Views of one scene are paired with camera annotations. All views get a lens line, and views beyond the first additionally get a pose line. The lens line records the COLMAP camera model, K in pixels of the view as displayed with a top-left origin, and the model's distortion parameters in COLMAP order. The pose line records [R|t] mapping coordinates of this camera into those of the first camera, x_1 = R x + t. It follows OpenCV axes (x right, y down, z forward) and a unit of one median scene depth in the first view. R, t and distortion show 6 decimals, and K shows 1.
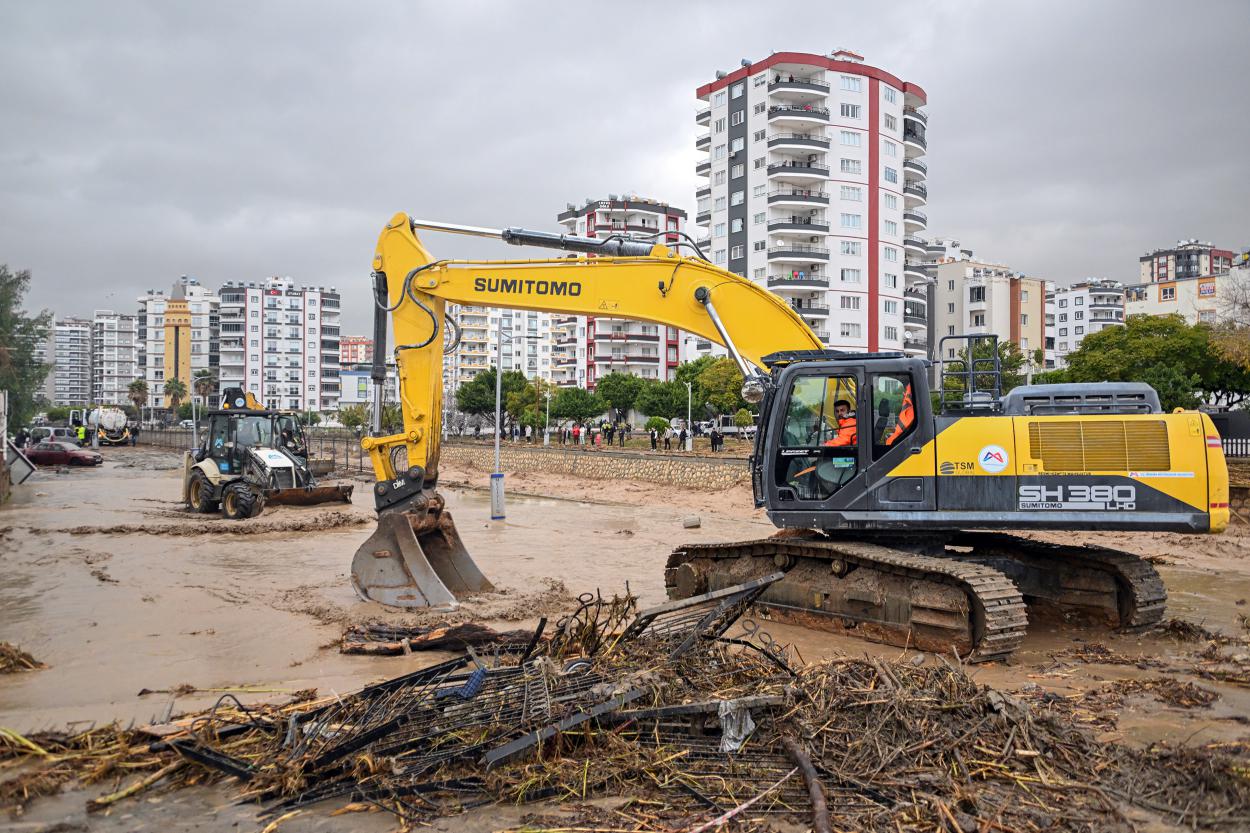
lens RADIAL K [[961.9, 0, 573.7], [0, 961.9, 420.7], [0, 0, 1]] dist [0.003642, -0.009221]
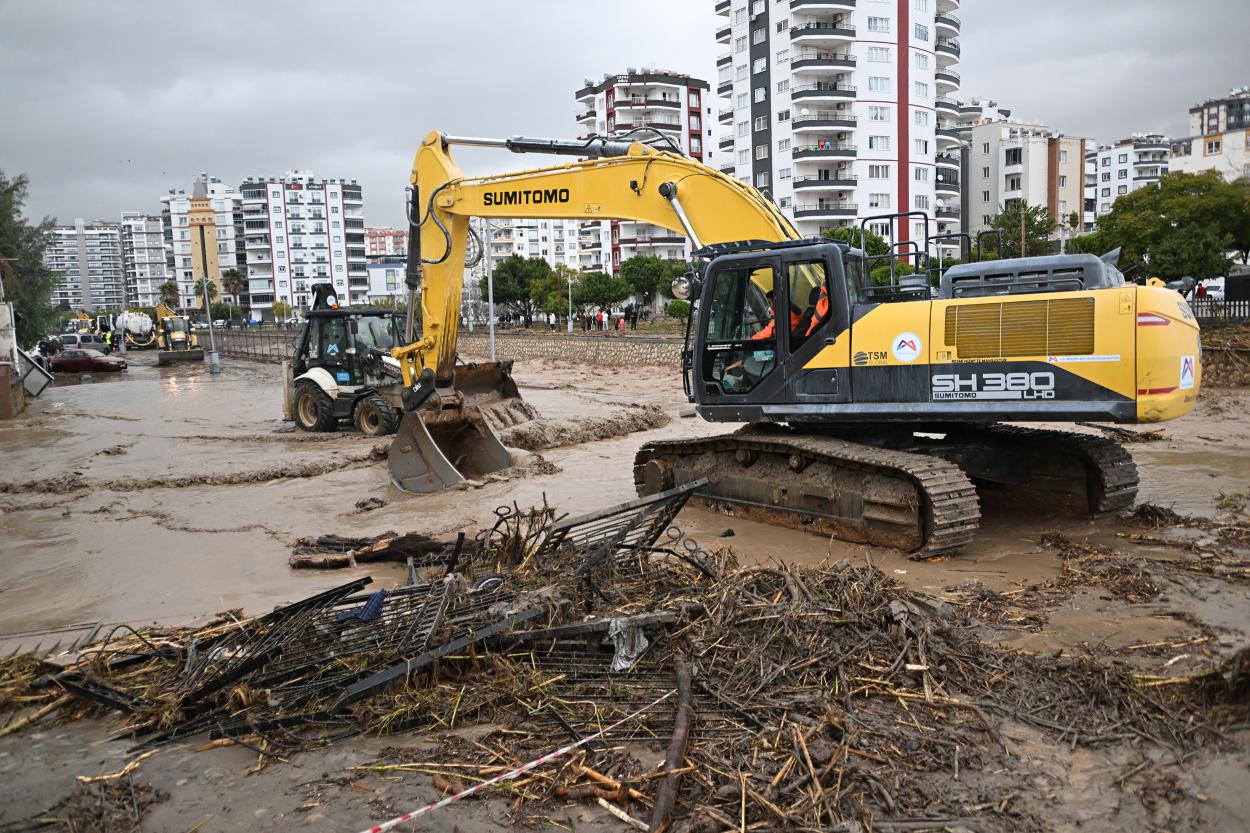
lens RADIAL K [[961.9, 0, 573.7], [0, 961.9, 420.7], [0, 0, 1]] dist [0.003642, -0.009221]
pose [[0.998784, -0.036698, -0.032911, 0.092790], [0.040336, 0.992228, 0.117713, -0.014159], [0.028335, -0.118898, 0.992502, 0.036400]]
